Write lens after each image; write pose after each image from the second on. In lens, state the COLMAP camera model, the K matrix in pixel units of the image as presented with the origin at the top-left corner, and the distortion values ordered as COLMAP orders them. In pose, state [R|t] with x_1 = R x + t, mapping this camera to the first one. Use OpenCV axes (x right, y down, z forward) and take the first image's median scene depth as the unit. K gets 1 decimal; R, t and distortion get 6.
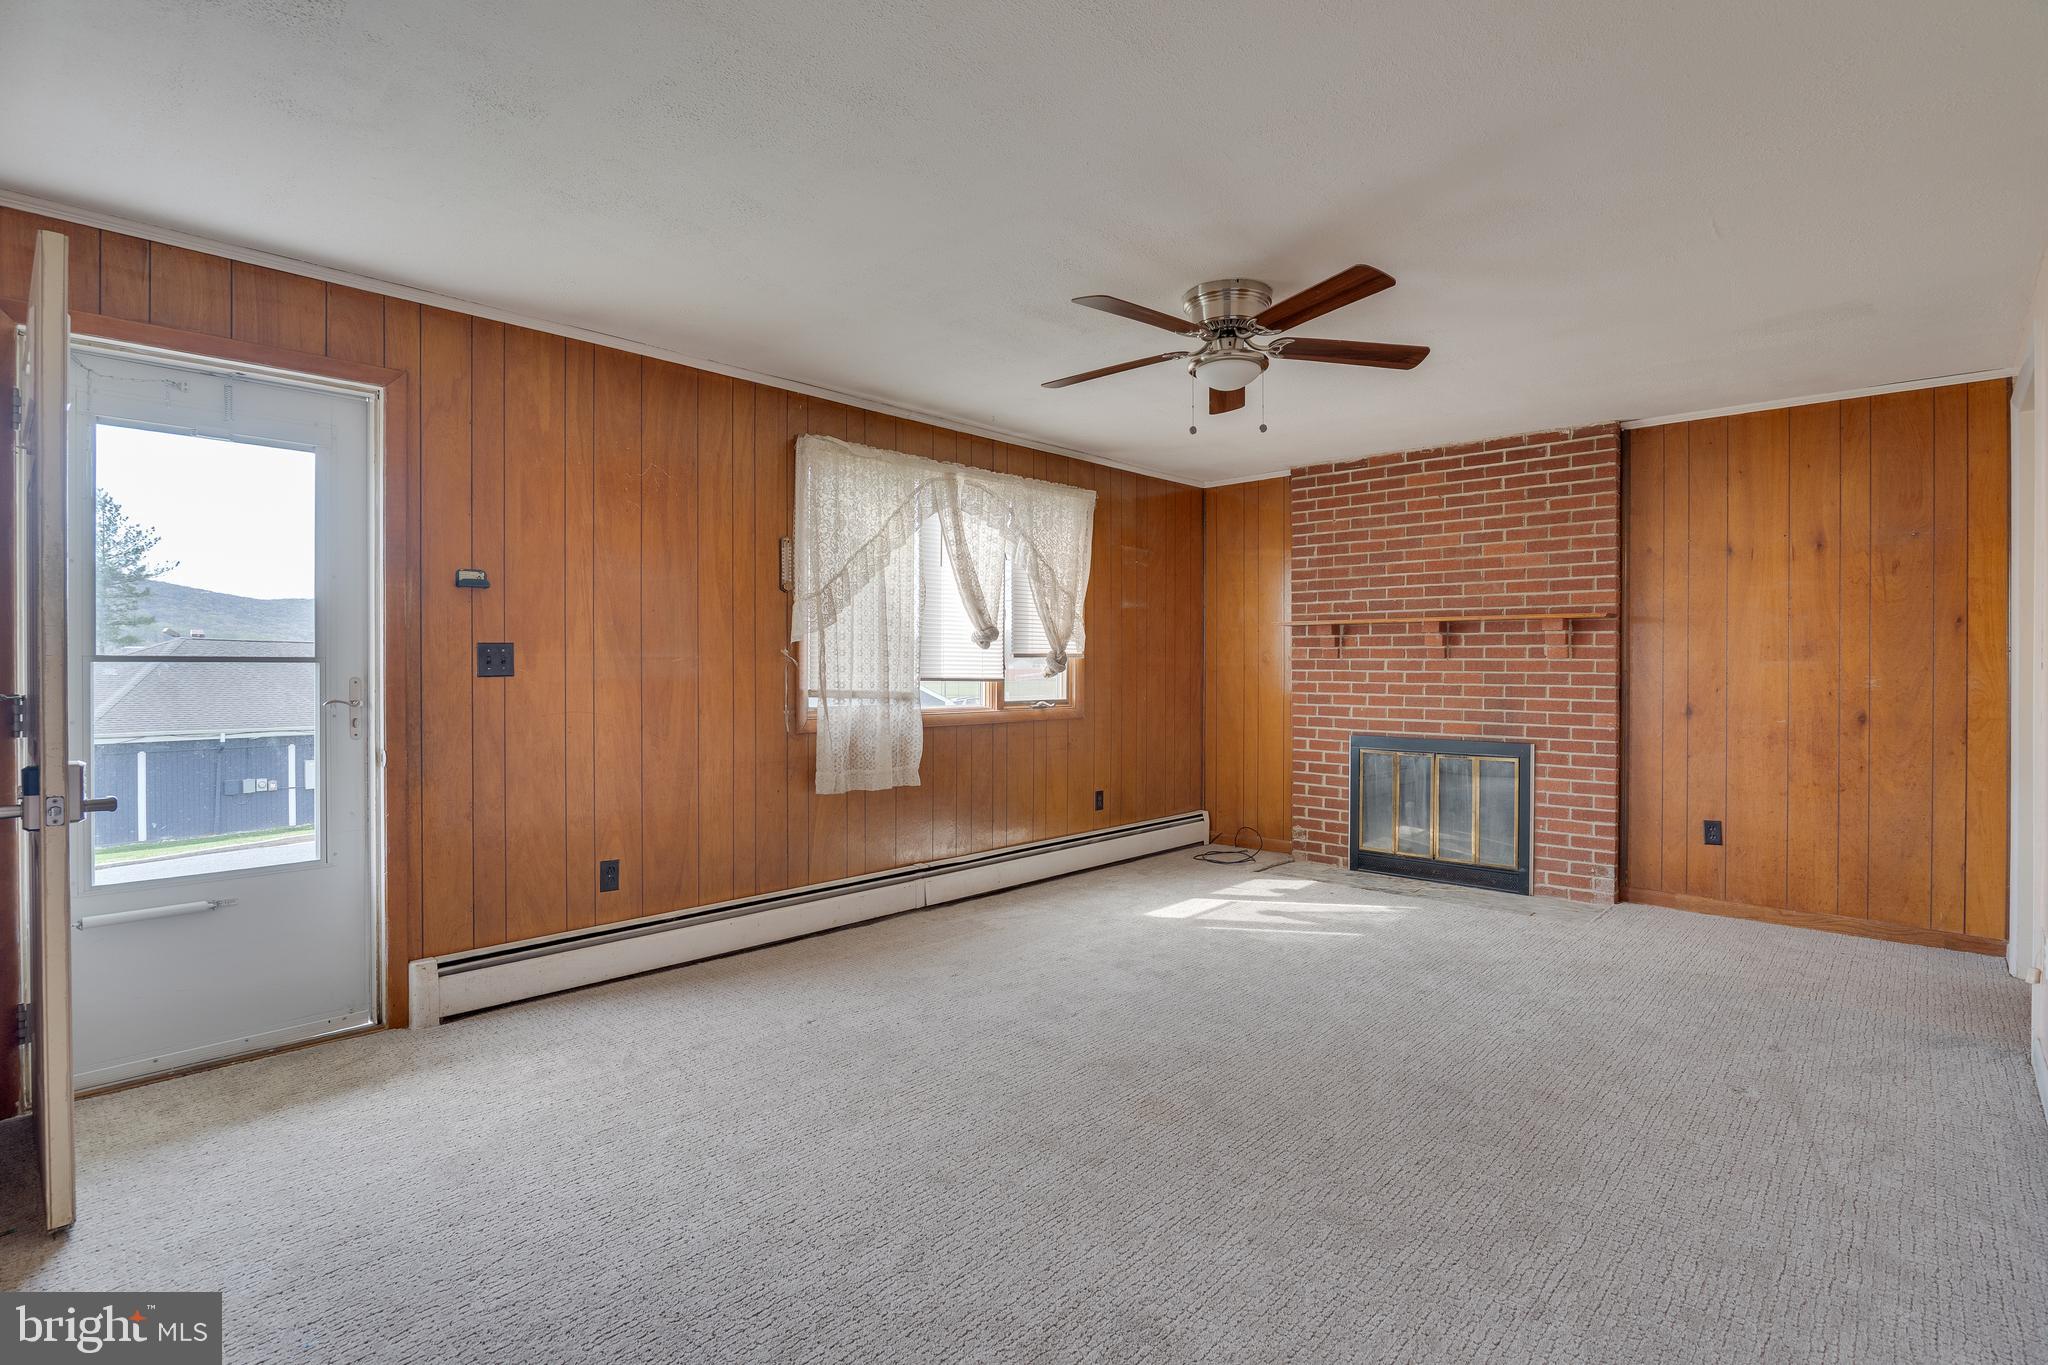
lens RADIAL K [[977.4, 0, 1022.3], [0, 977.4, 665.0], [0, 0, 1]] dist [-0.023153, 0.005765]
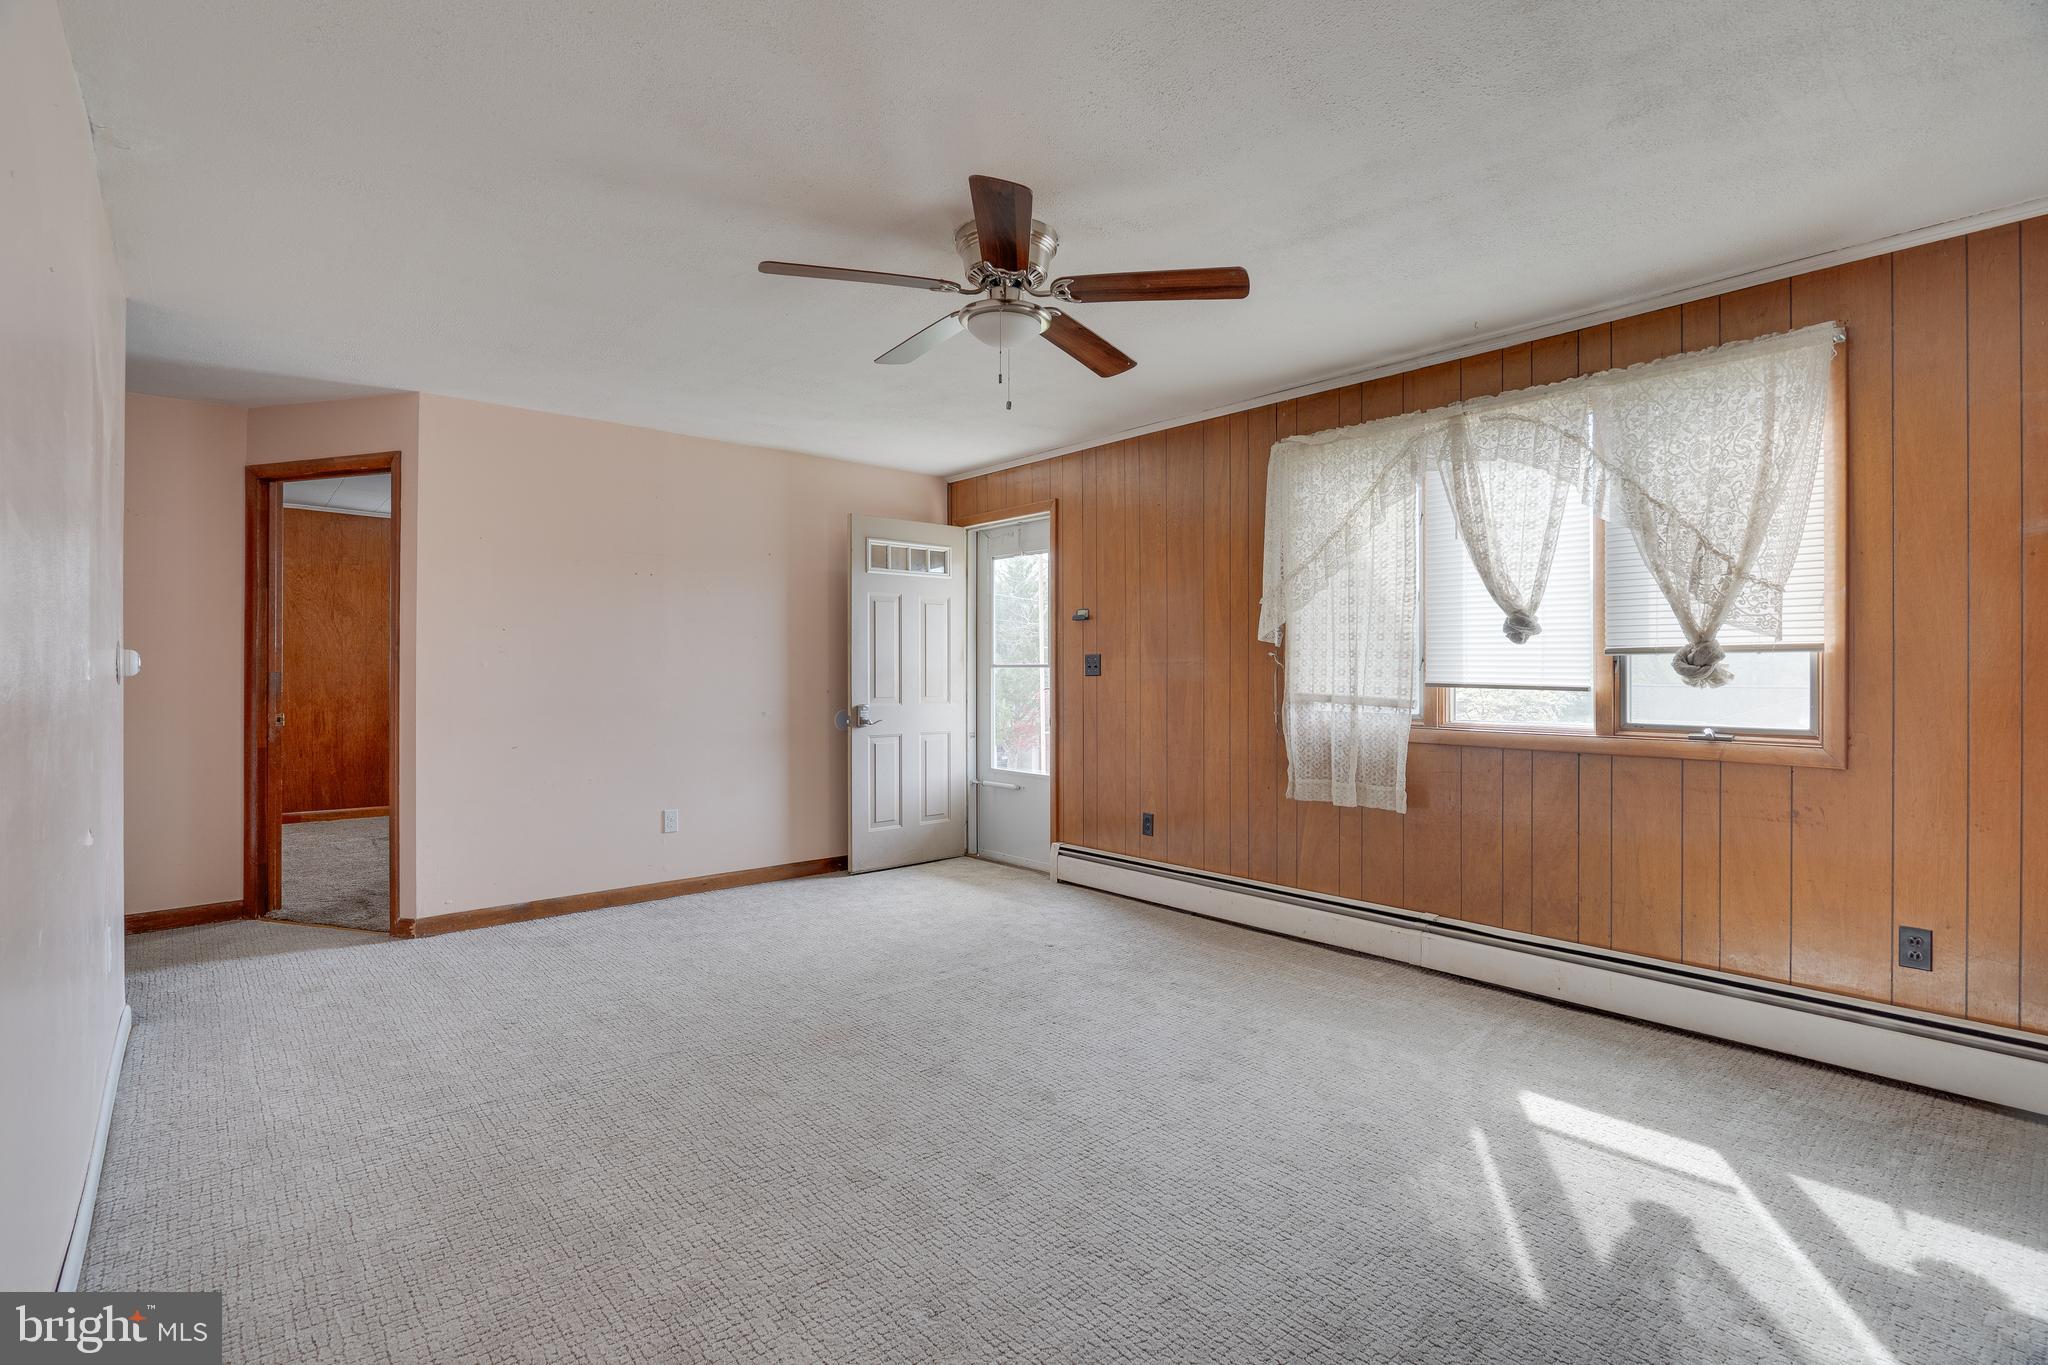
lens RADIAL K [[977.4, 0, 1022.3], [0, 977.4, 665.0], [0, 0, 1]] dist [-0.023153, 0.005765]
pose [[-0.108662, -0.008986, -0.994038, 0.848434], [-0.000860, 0.999960, -0.008945, 0.006868], [0.994078, -0.000117, -0.108665, 0.874651]]
